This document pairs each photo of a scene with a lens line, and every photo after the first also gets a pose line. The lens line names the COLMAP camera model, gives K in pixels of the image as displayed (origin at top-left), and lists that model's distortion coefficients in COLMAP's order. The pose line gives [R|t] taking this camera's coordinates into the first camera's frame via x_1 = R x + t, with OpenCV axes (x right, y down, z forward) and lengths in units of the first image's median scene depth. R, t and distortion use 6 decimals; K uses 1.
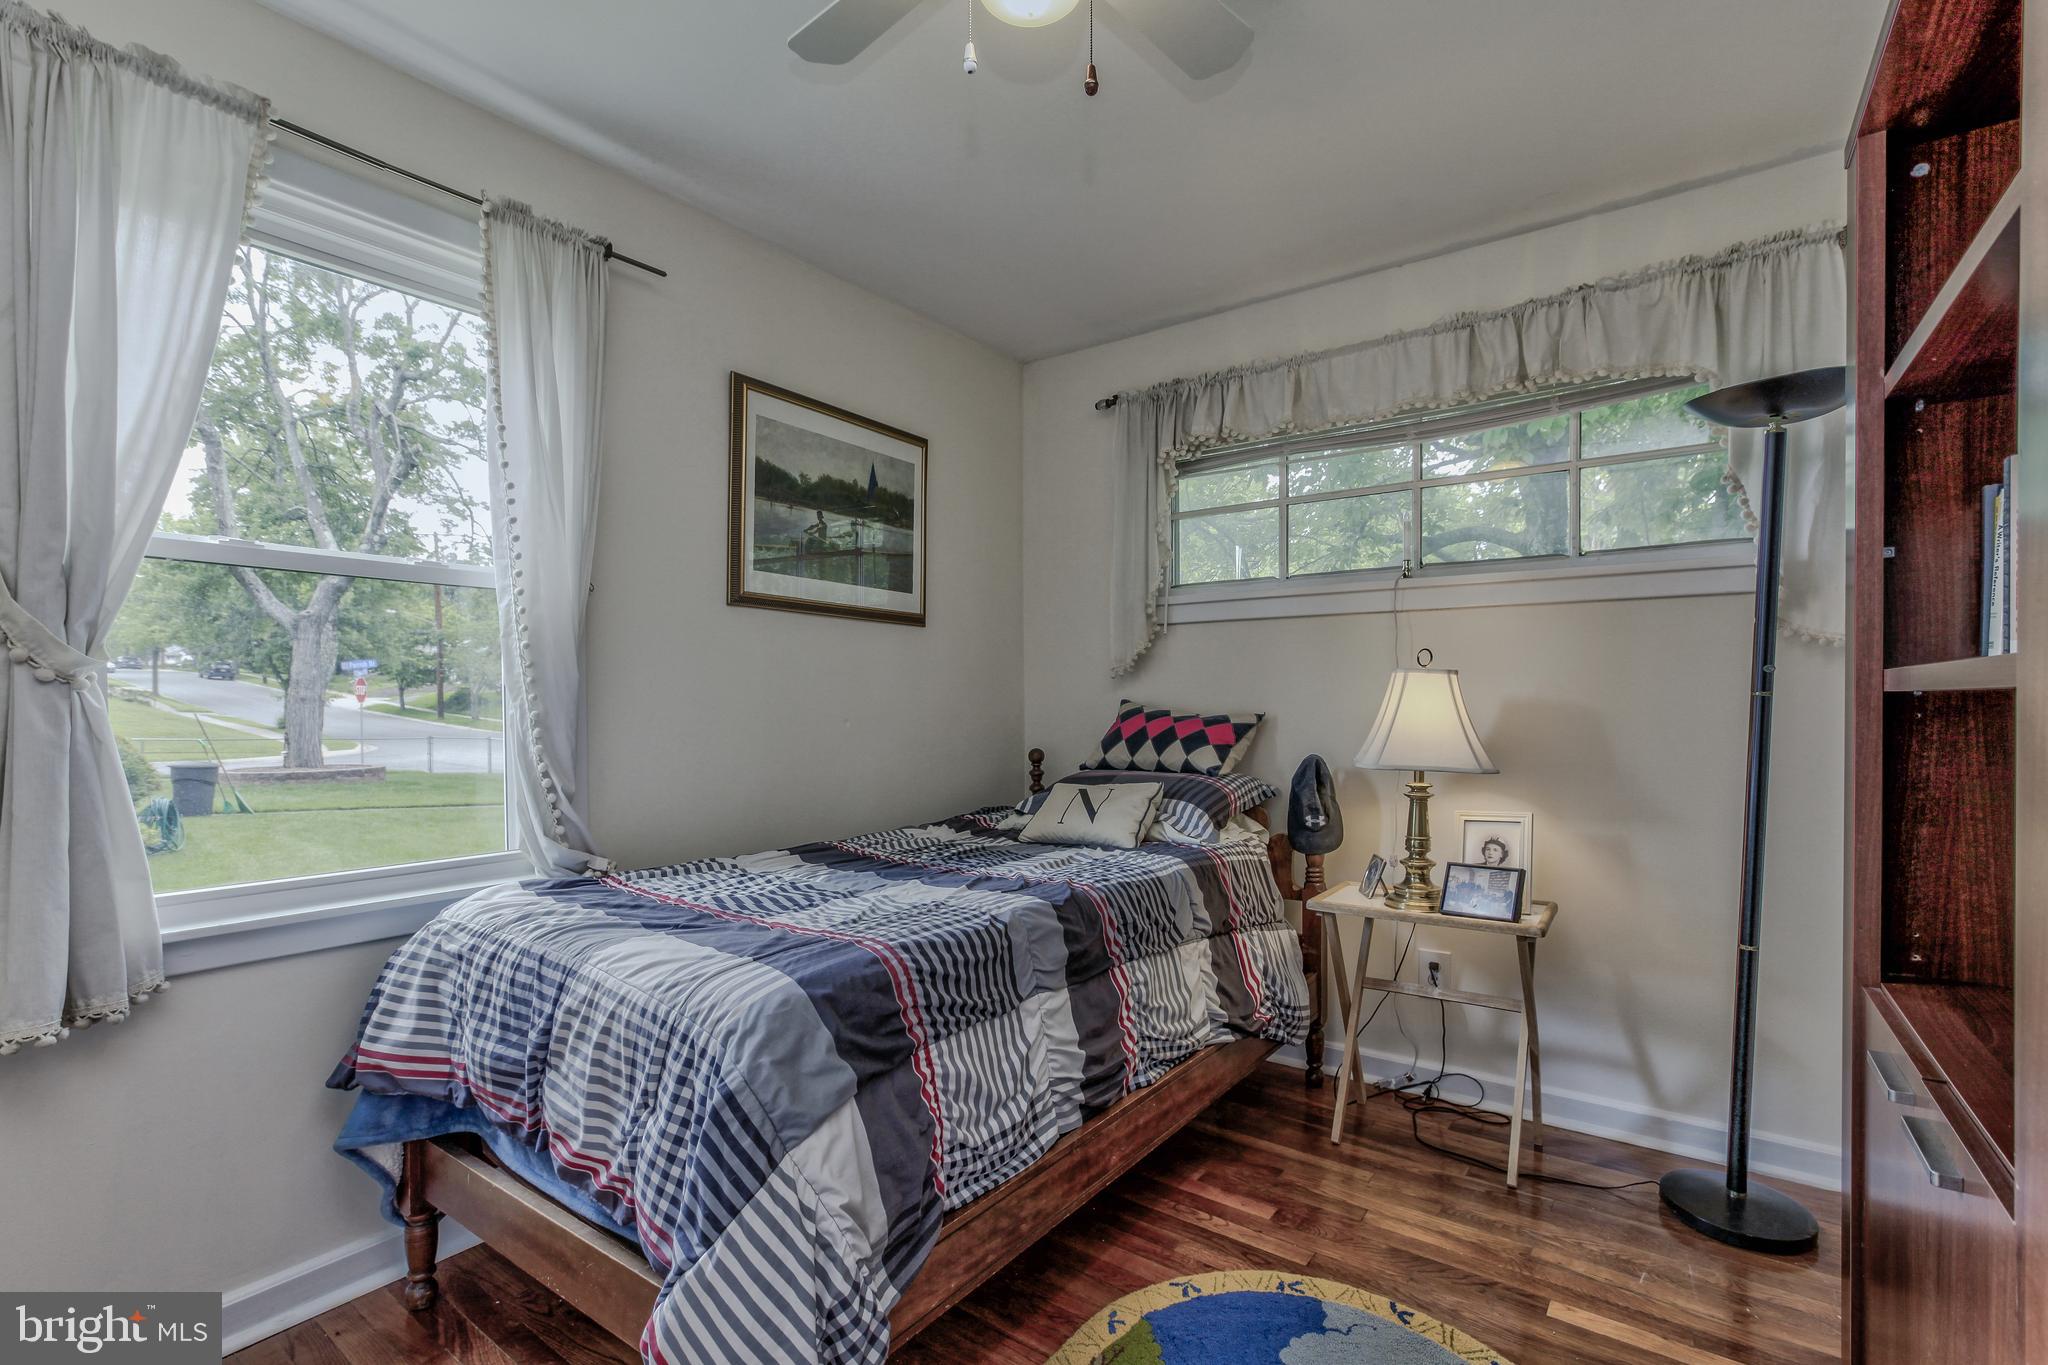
lens RADIAL K [[942.5, 0, 1037.1], [0, 942.5, 714.8], [0, 0, 1]] dist [-0.033427, 0.017804]
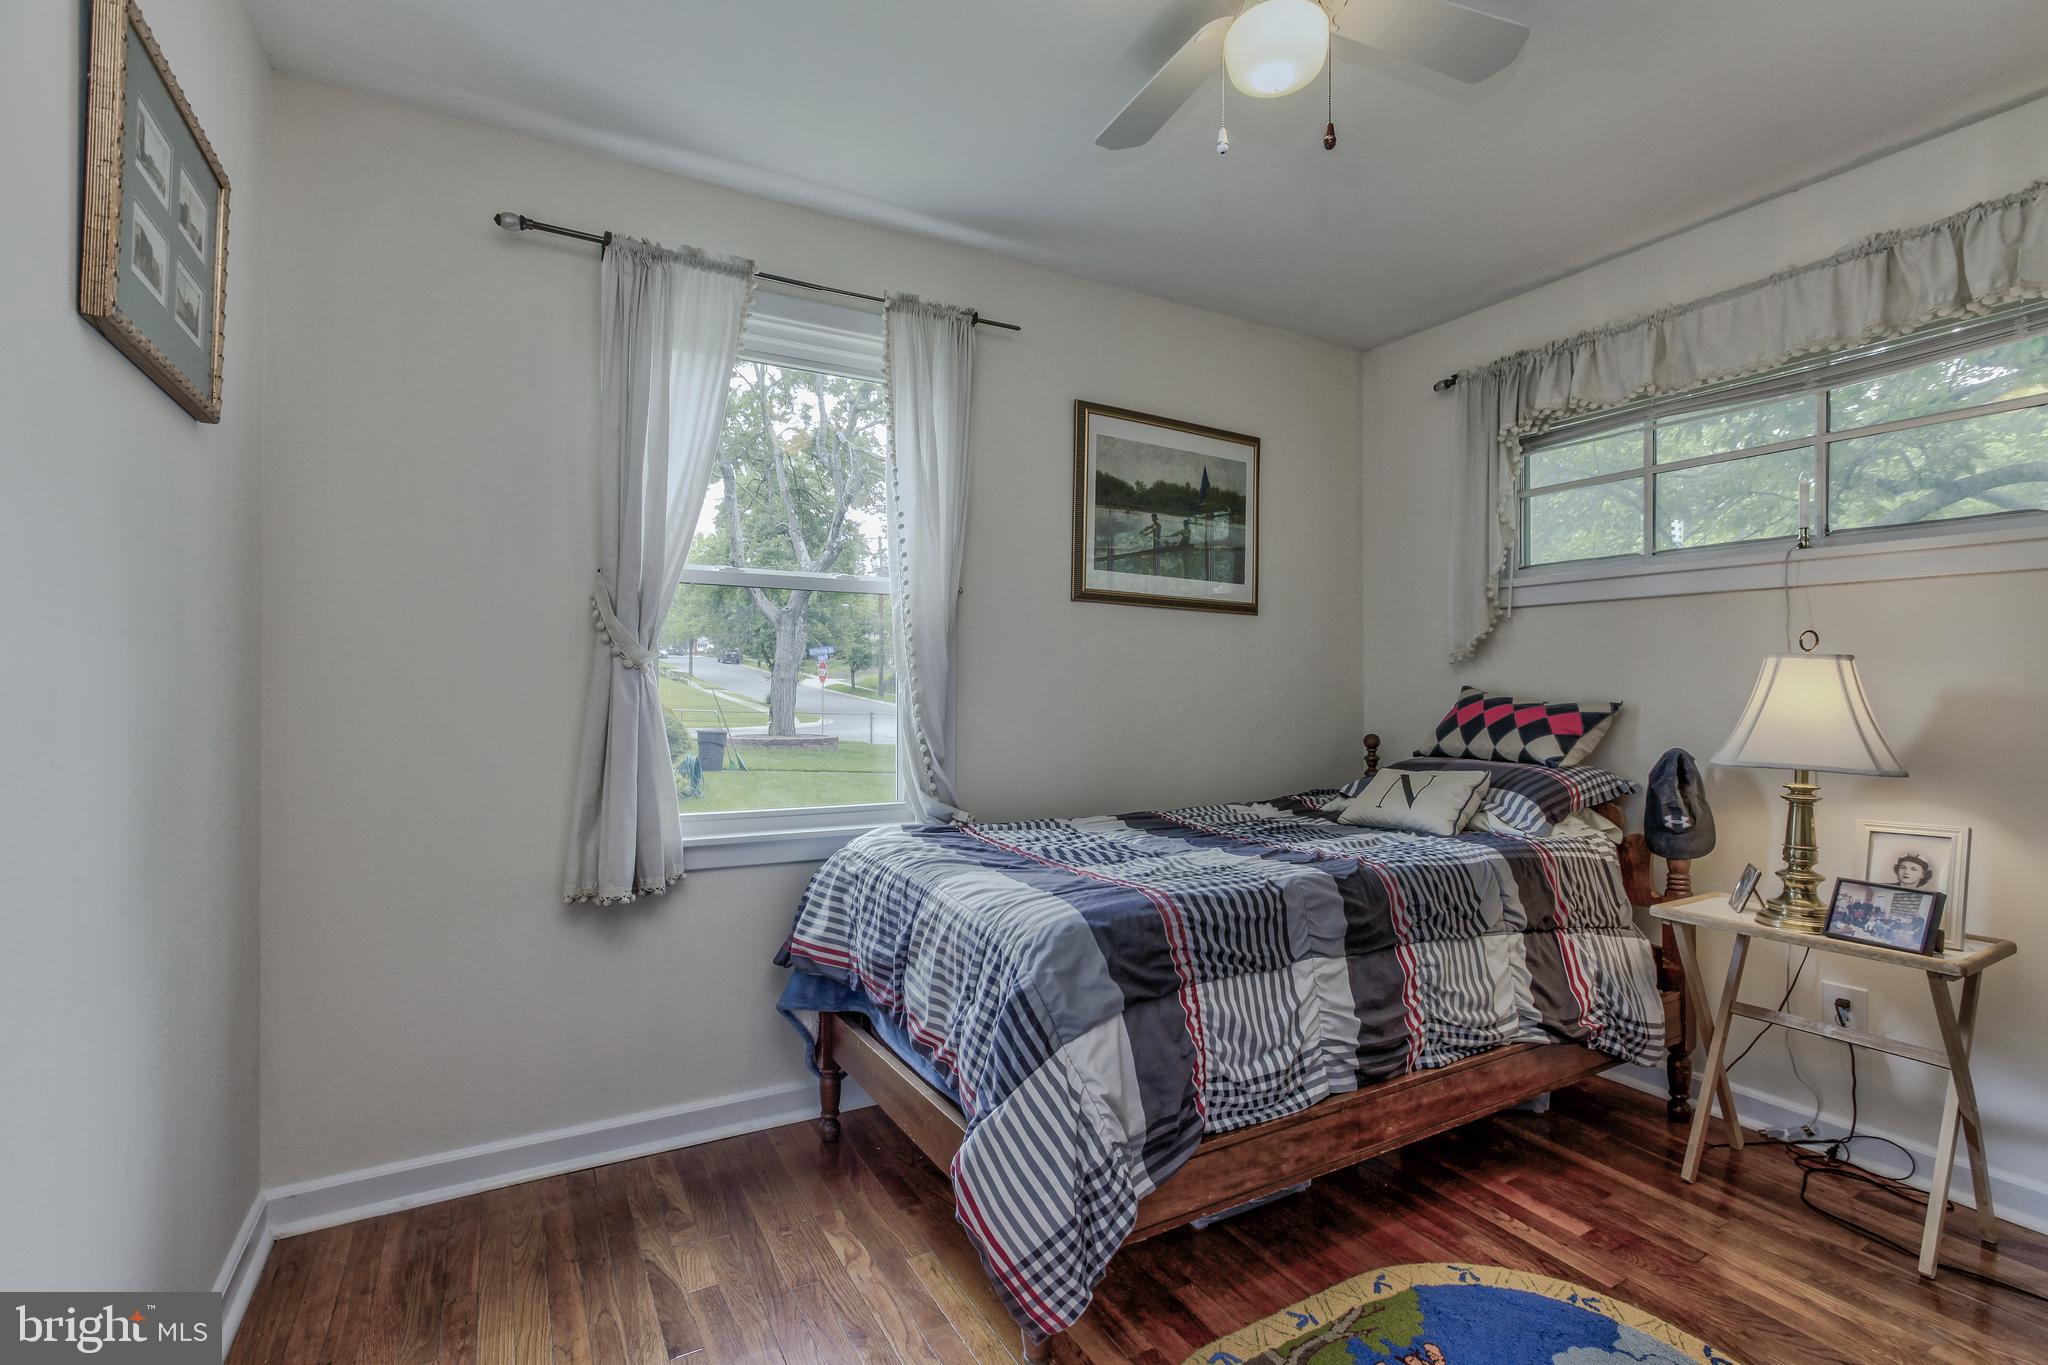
lens RADIAL K [[942.5, 0, 1016.0], [0, 942.5, 679.5], [0, 0, 1]] dist [-0.033427, 0.017804]
pose [[0.910784, 0.005951, -0.412839, 0.110063], [-0.014445, 0.999743, -0.017456, 0.001144], [0.412630, 0.021862, 0.910637, -0.102881]]
